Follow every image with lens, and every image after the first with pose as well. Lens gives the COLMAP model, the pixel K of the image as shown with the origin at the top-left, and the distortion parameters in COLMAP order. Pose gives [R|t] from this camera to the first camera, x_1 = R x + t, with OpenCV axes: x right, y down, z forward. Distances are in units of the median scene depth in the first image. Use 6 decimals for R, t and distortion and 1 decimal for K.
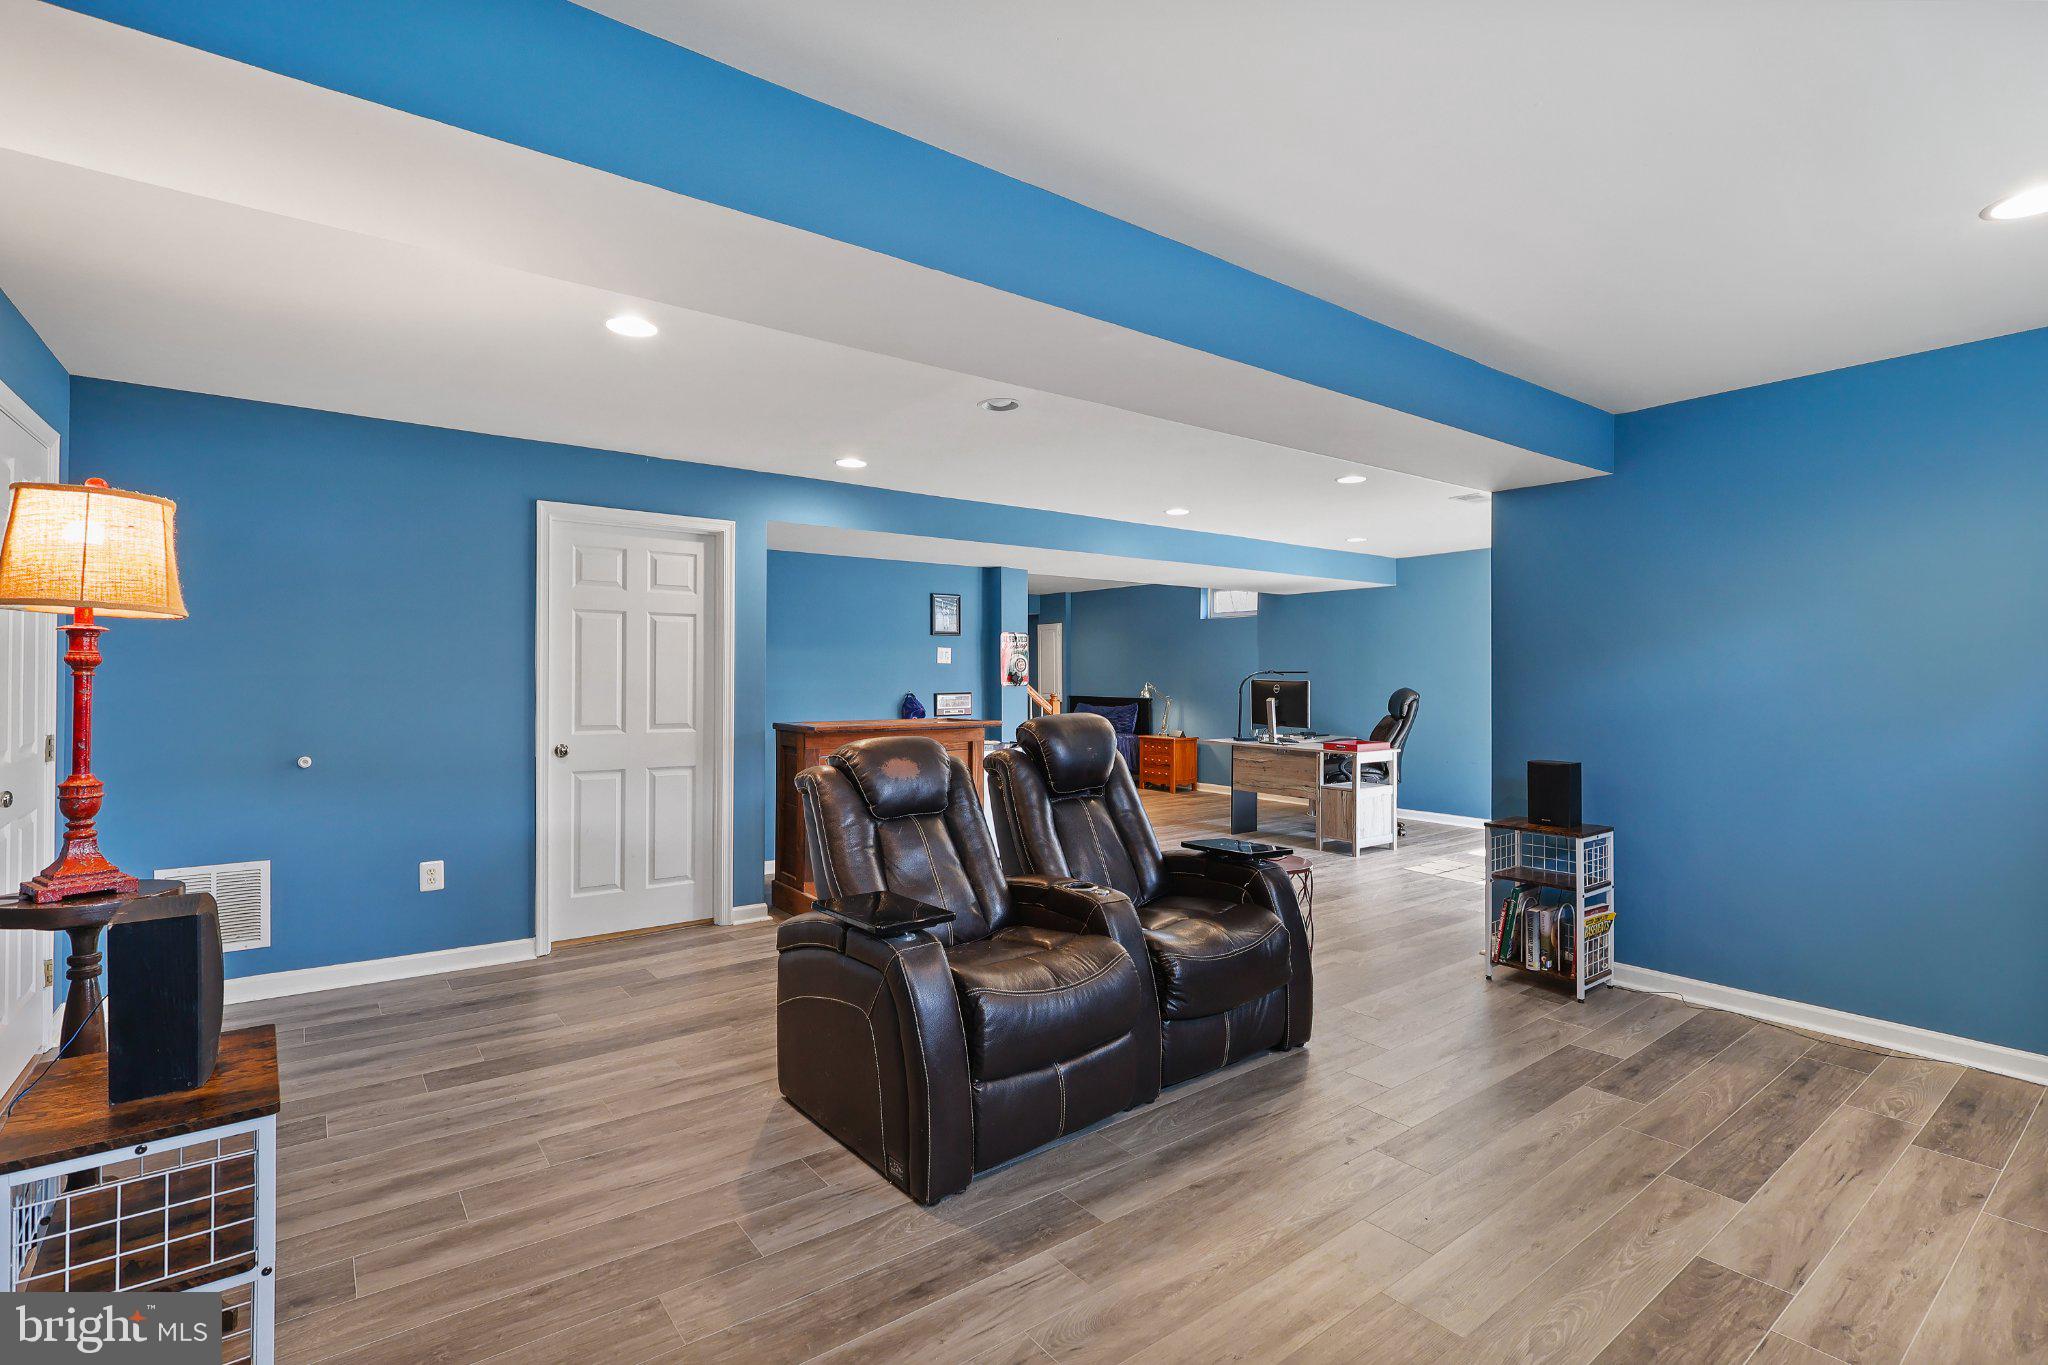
lens RADIAL K [[943.8, 0, 1010.0], [0, 943.8, 678.7], [0, 0, 1]] dist [-0.024115, 0.000141]
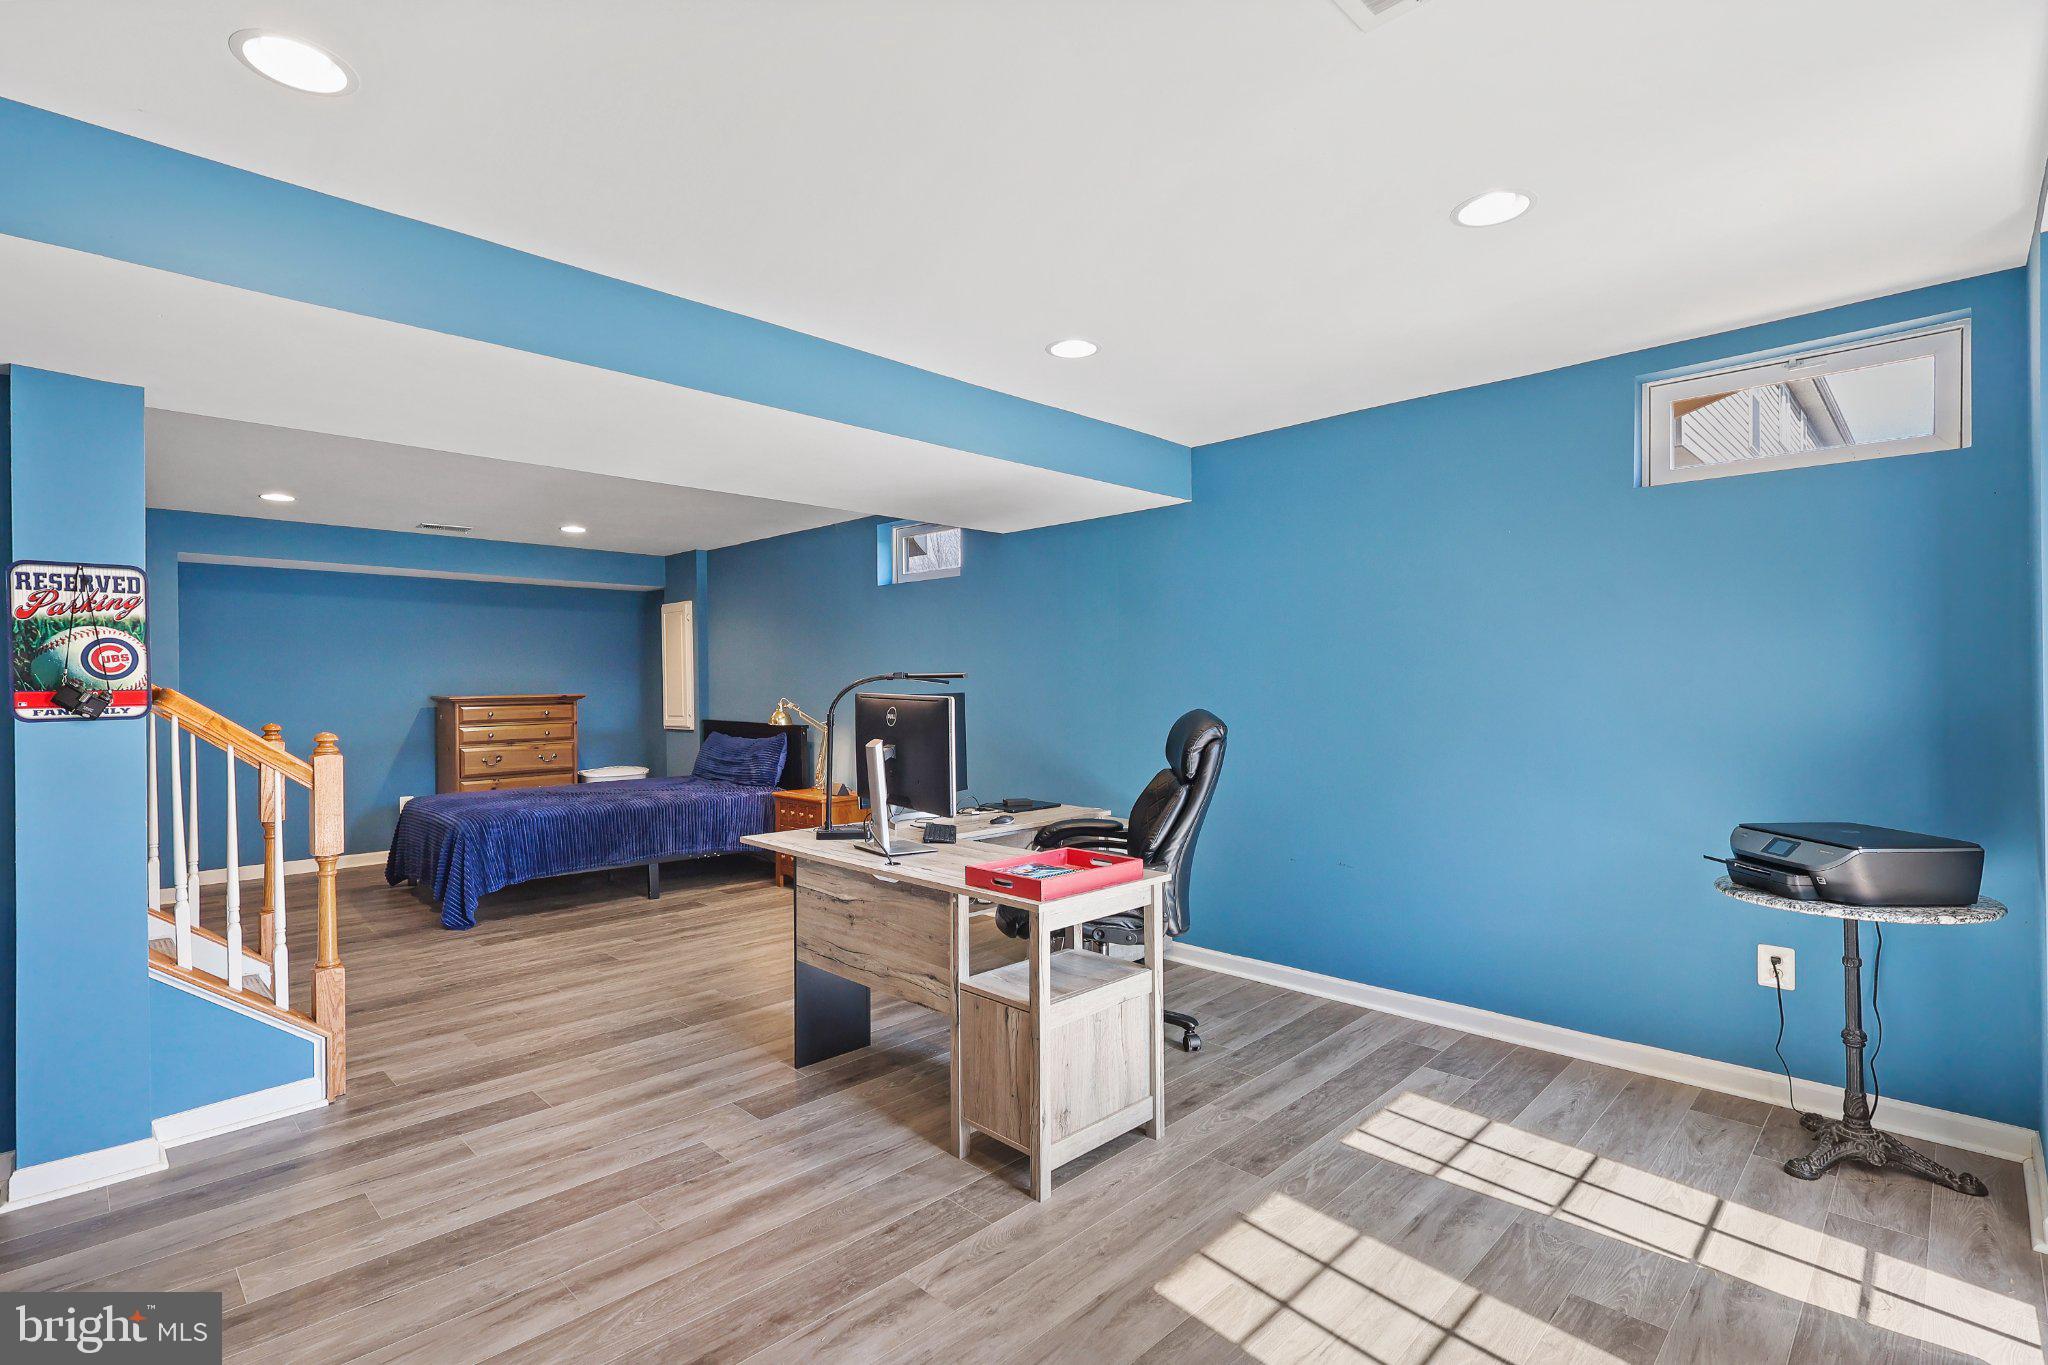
lens RADIAL K [[943.8, 0, 1010.0], [0, 943.8, 678.7], [0, 0, 1]] dist [-0.024115, 0.000141]
pose [[0.991585, -0.010376, 0.129040, 0.283827], [0.011472, 0.999904, -0.007756, -0.002506], [-0.128947, 0.009171, 0.991609, 0.588362]]
